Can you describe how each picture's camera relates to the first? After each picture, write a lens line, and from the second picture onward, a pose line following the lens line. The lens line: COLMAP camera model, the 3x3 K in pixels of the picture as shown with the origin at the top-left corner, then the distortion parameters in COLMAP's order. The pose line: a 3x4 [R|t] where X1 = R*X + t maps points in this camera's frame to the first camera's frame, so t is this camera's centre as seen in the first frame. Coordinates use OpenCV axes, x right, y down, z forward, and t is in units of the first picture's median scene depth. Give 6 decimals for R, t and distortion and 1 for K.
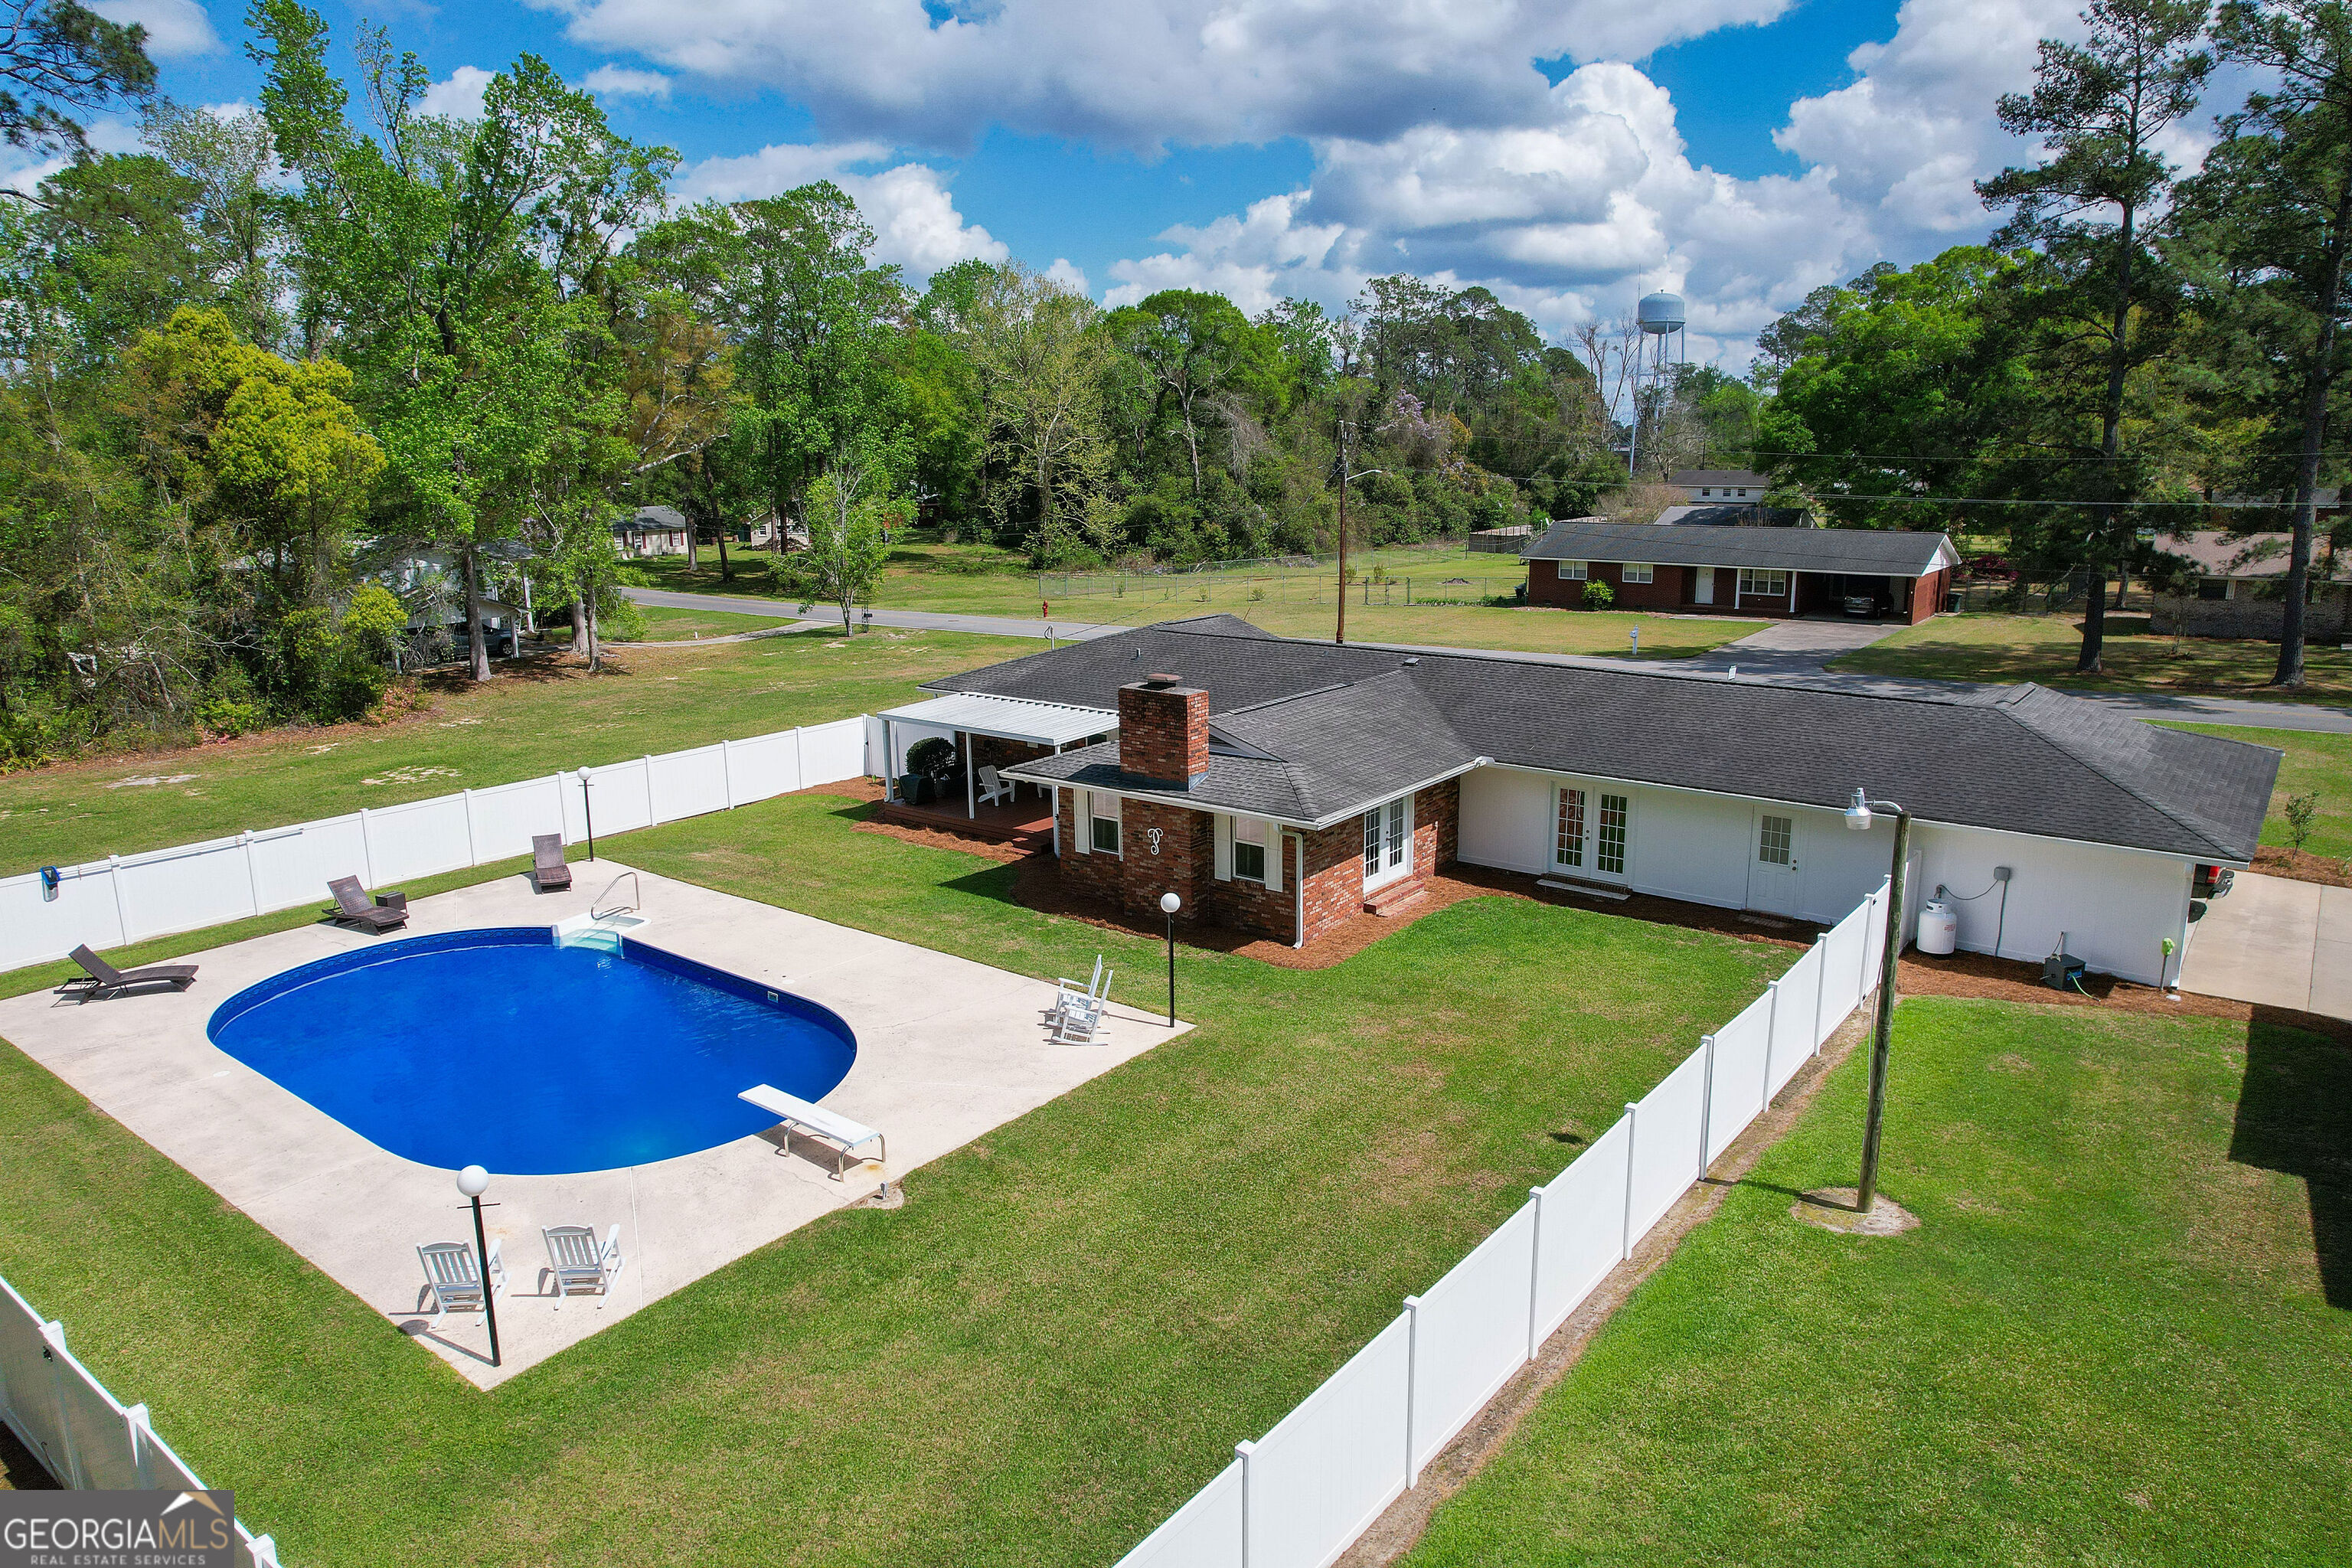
lens RADIAL K [[1505.1, 0, 1184.7], [0, 1505.1, 780.5], [0, 0, 1]] dist [-0.079050, 0.075326]
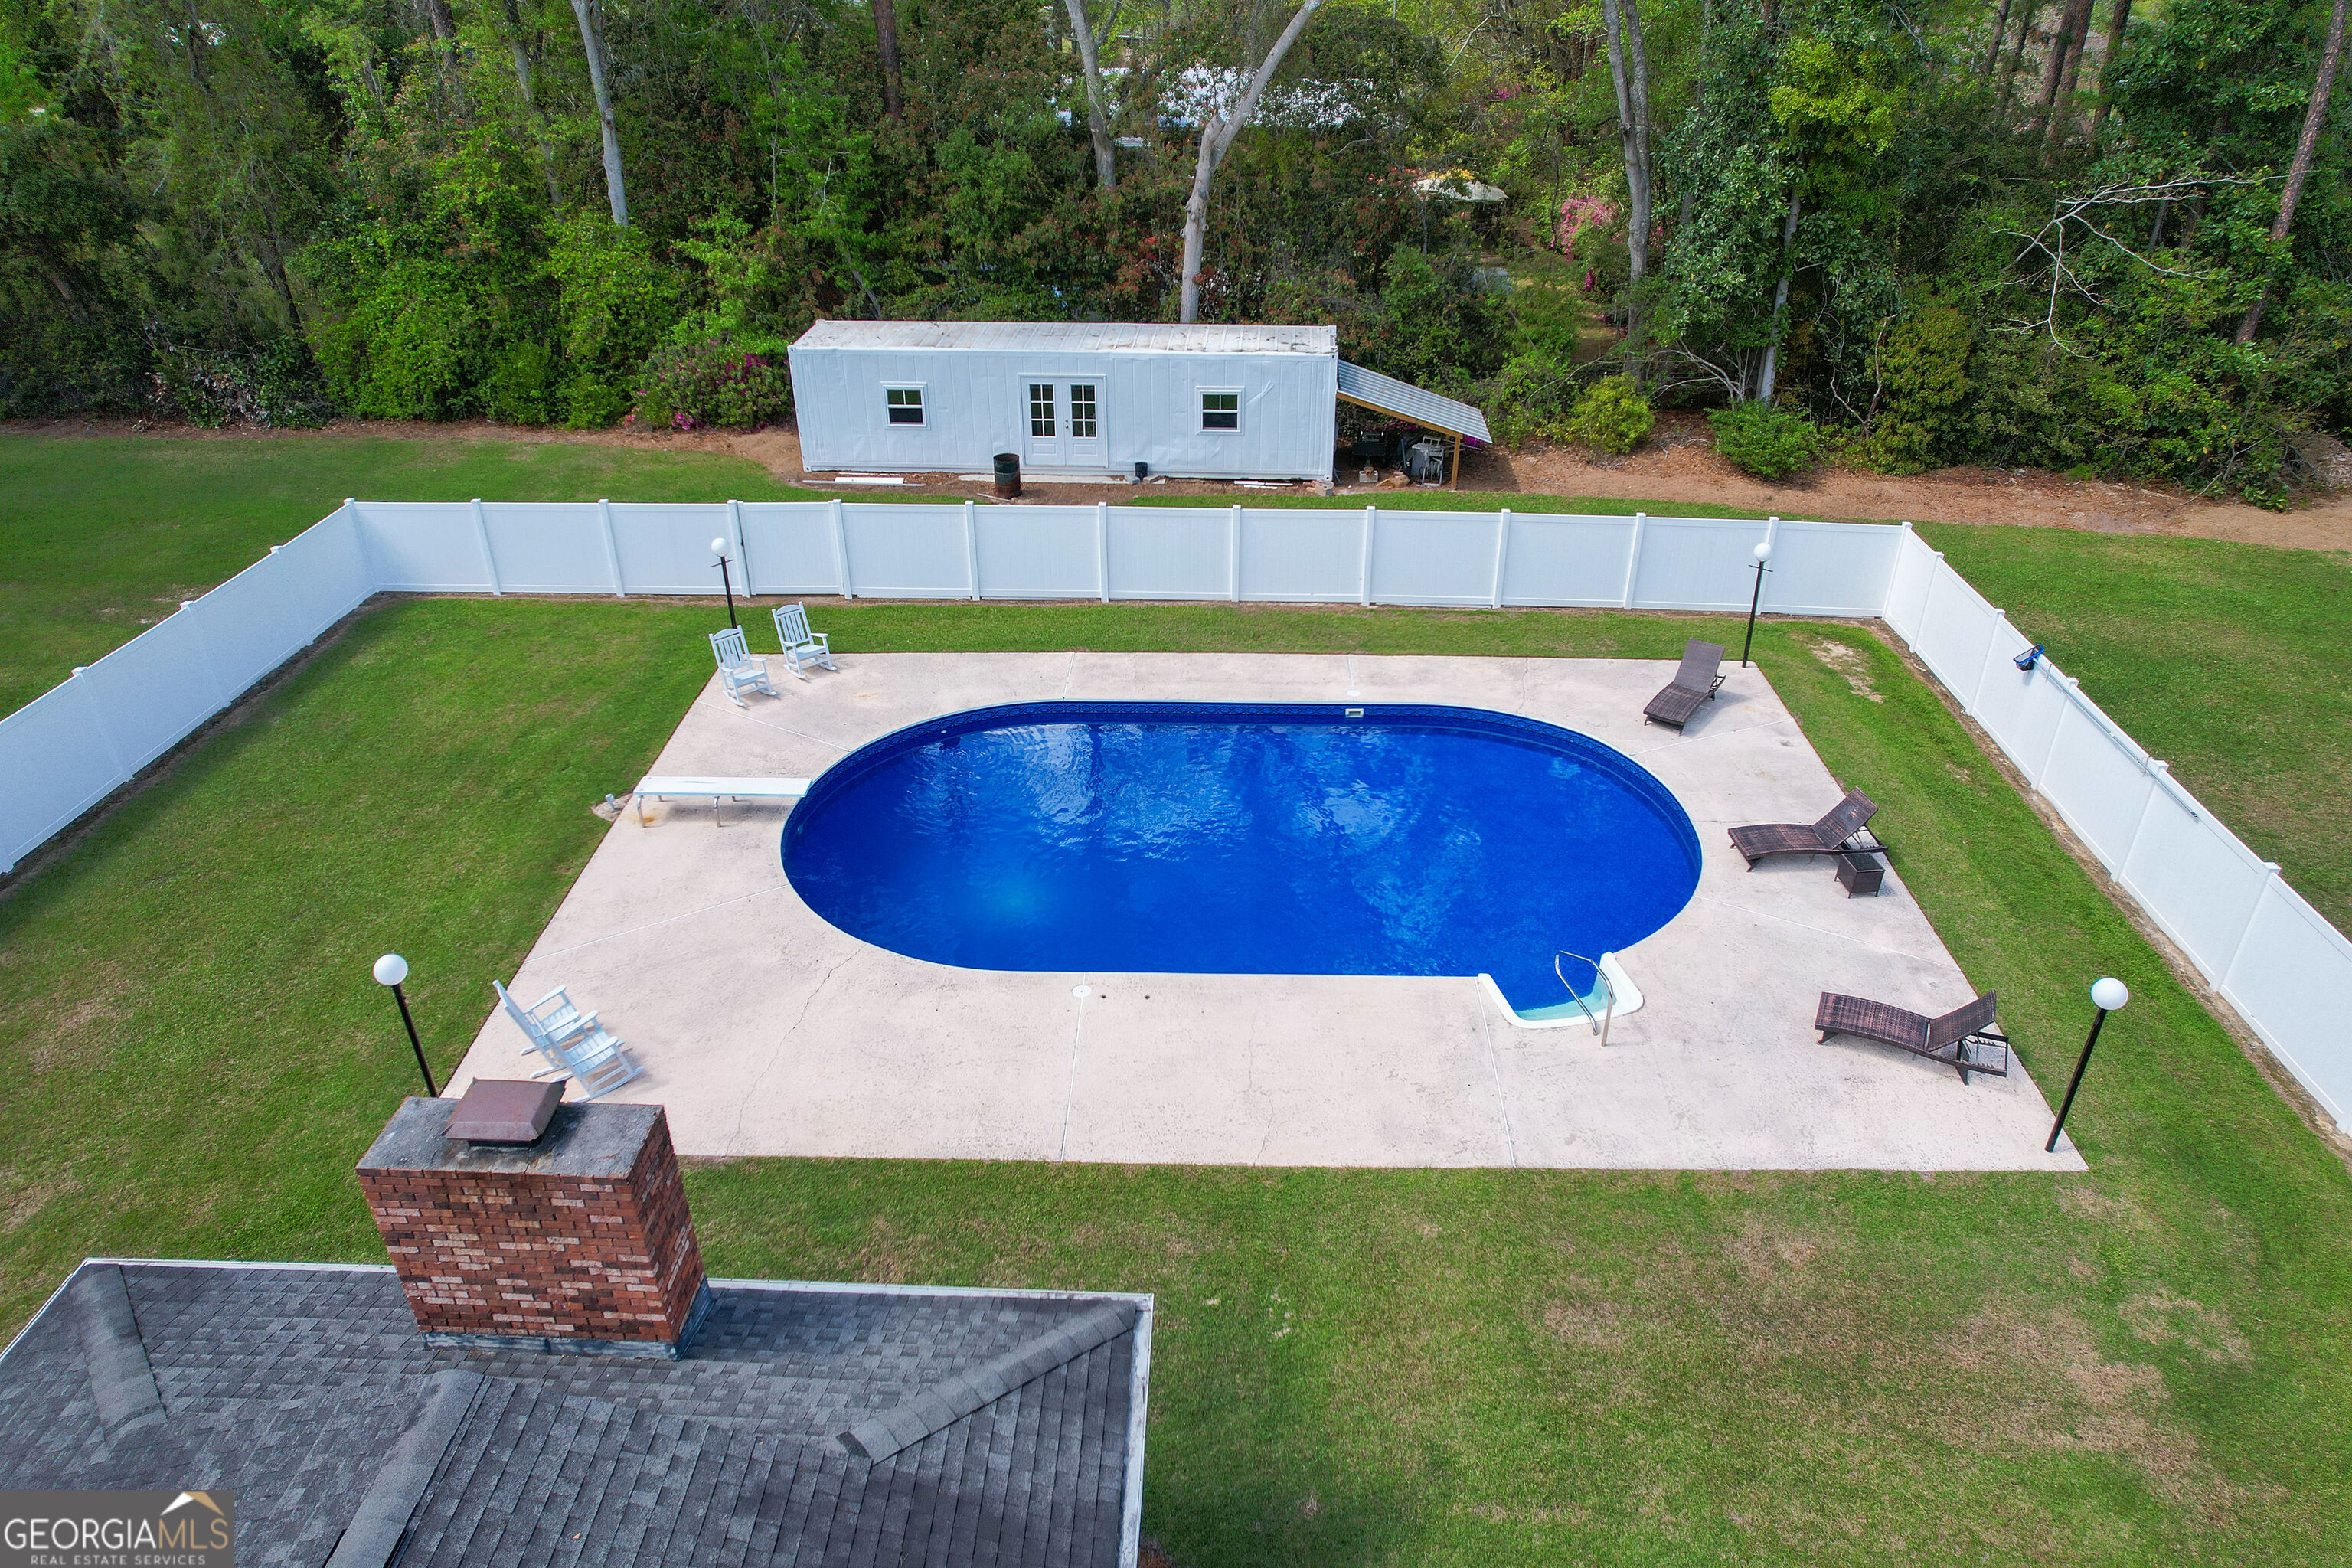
lens RADIAL K [[1503.8, 0, 1182.2], [0, 1503.8, 772.6], [0, 0, 1]] dist [-0.078049, 0.079524]
pose [[-0.810304, 0.309321, -0.497722, 0.003912], [-0.109995, 0.753963, 0.647643, -0.268495], [0.575594, 0.579535, -0.576915, 0.950060]]
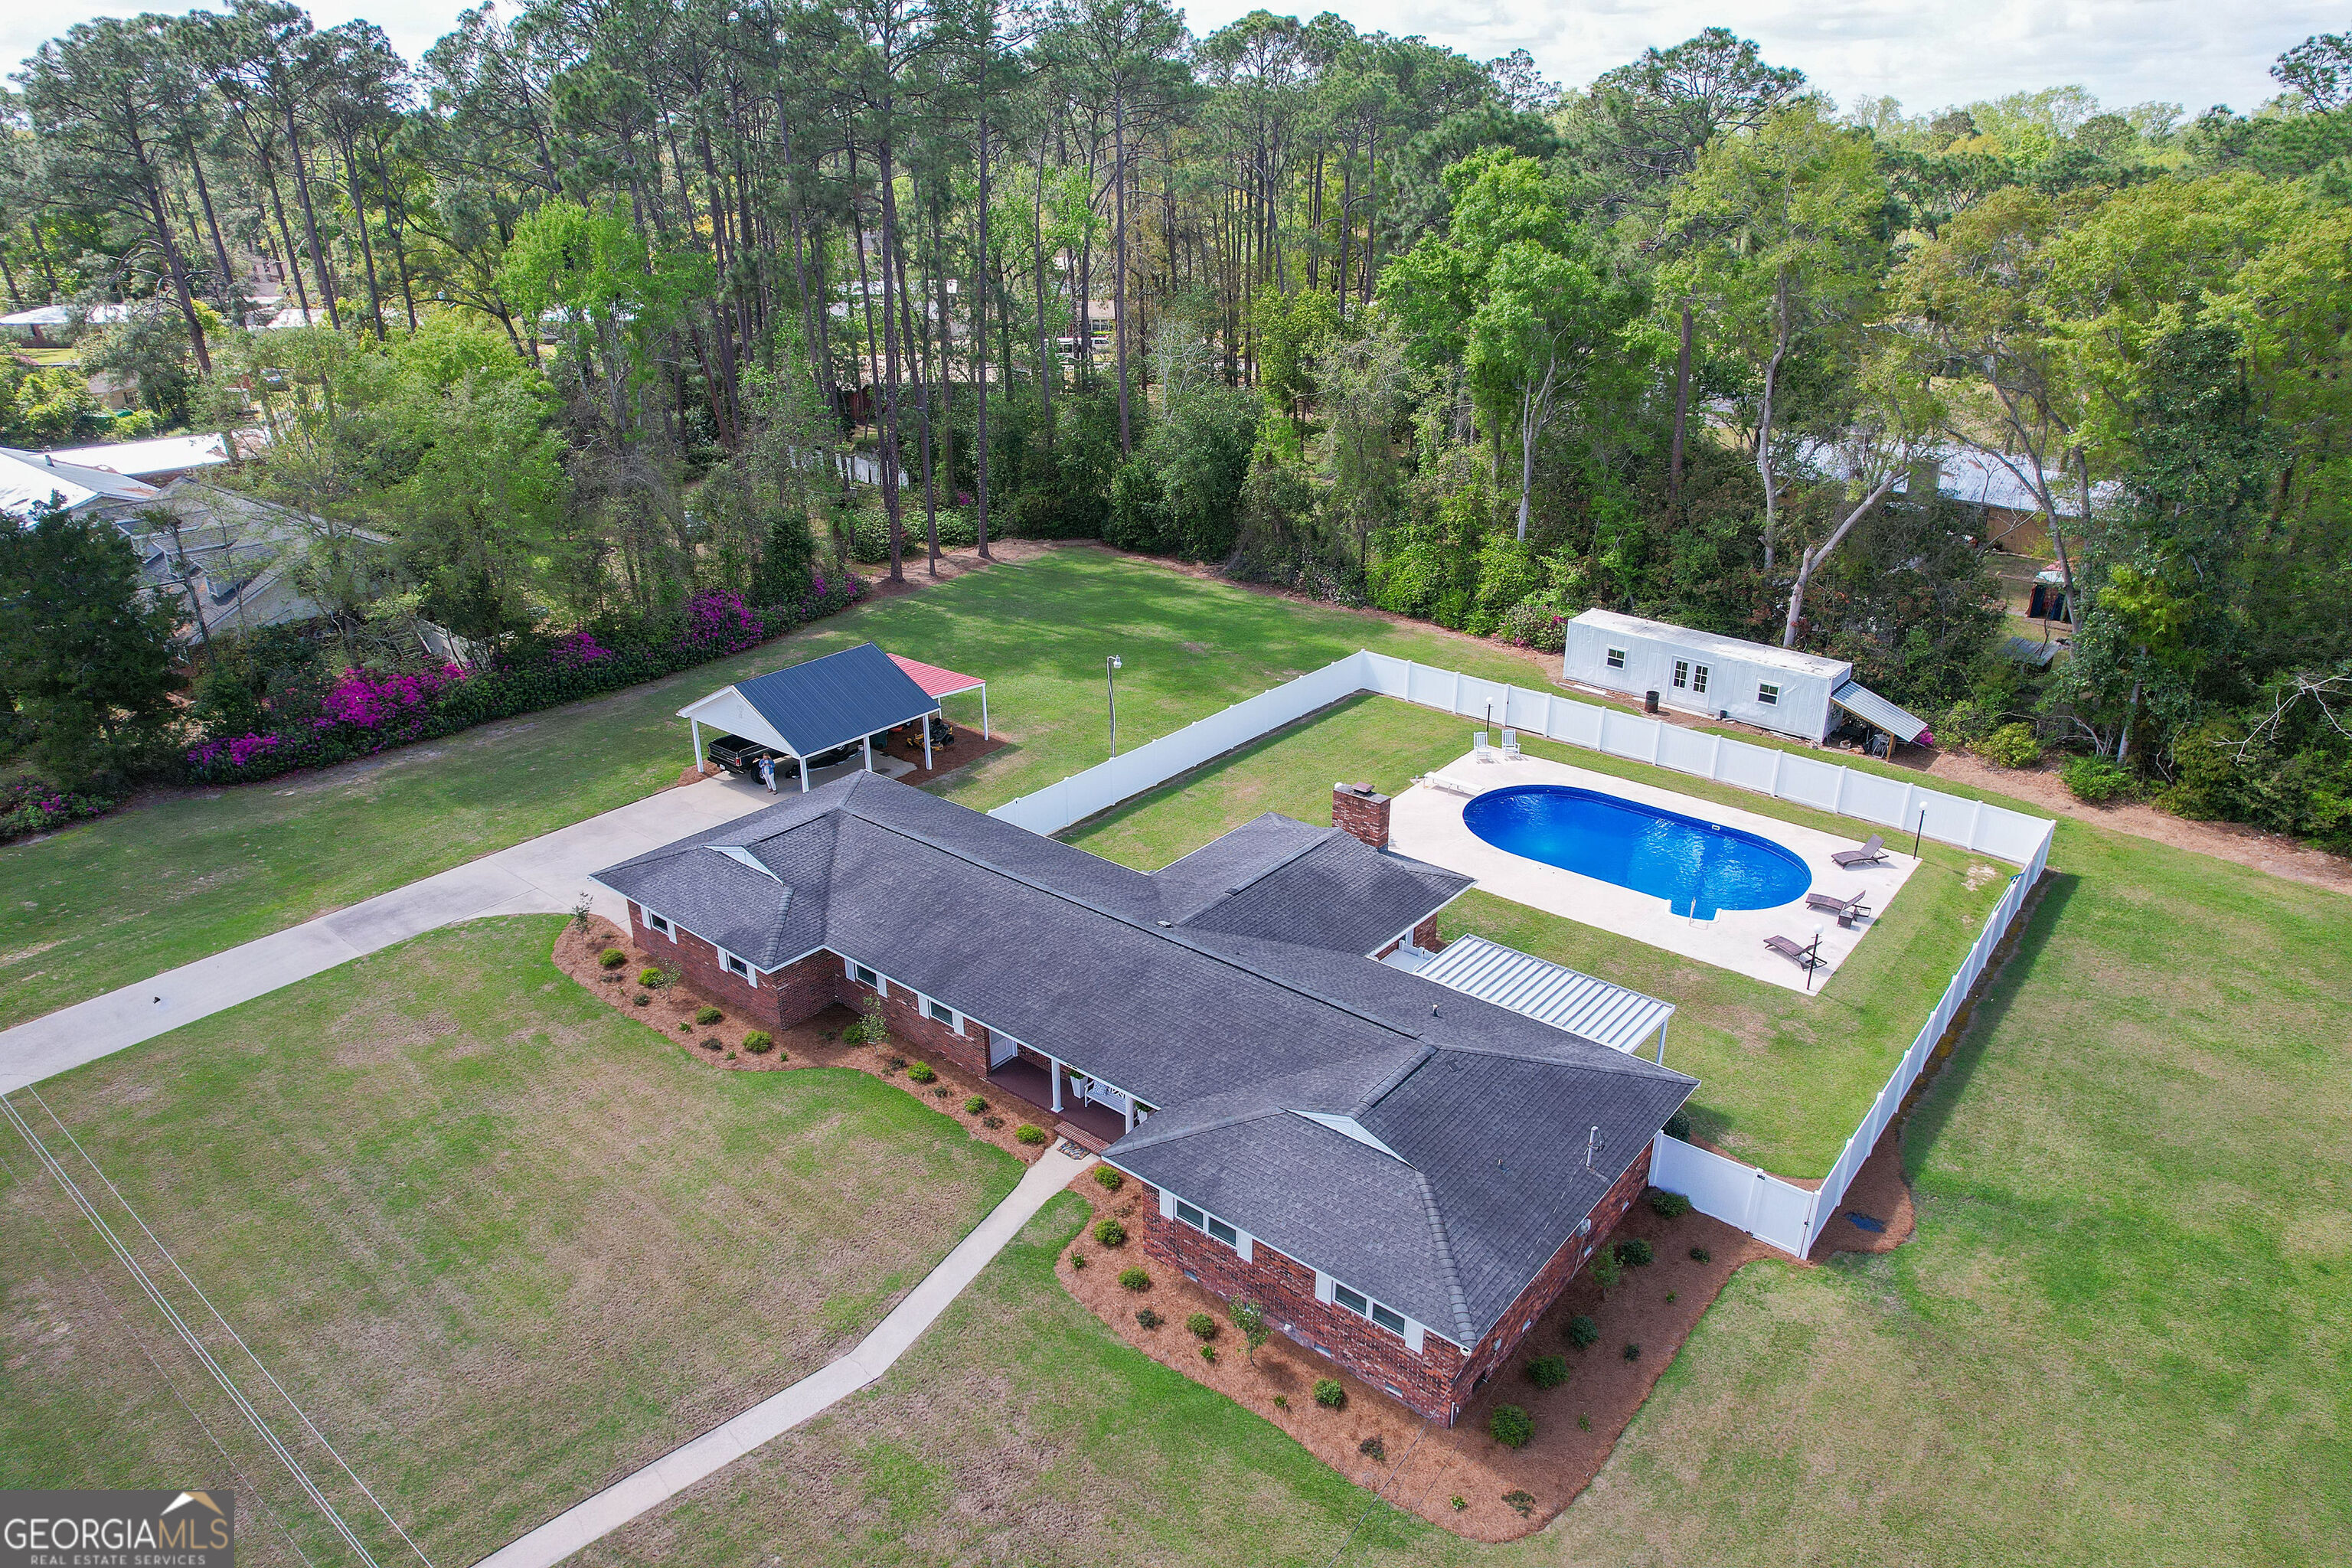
lens RADIAL K [[1505.1, 0, 1184.7], [0, 1505.1, 780.5], [0, 0, 1]] dist [-0.079050, 0.075326]
pose [[-0.999708, 0.006042, 0.023382, 0.107185], [0.018544, 0.812294, 0.582954, -0.789295], [-0.015470, 0.583217, -0.812169, 1.788728]]
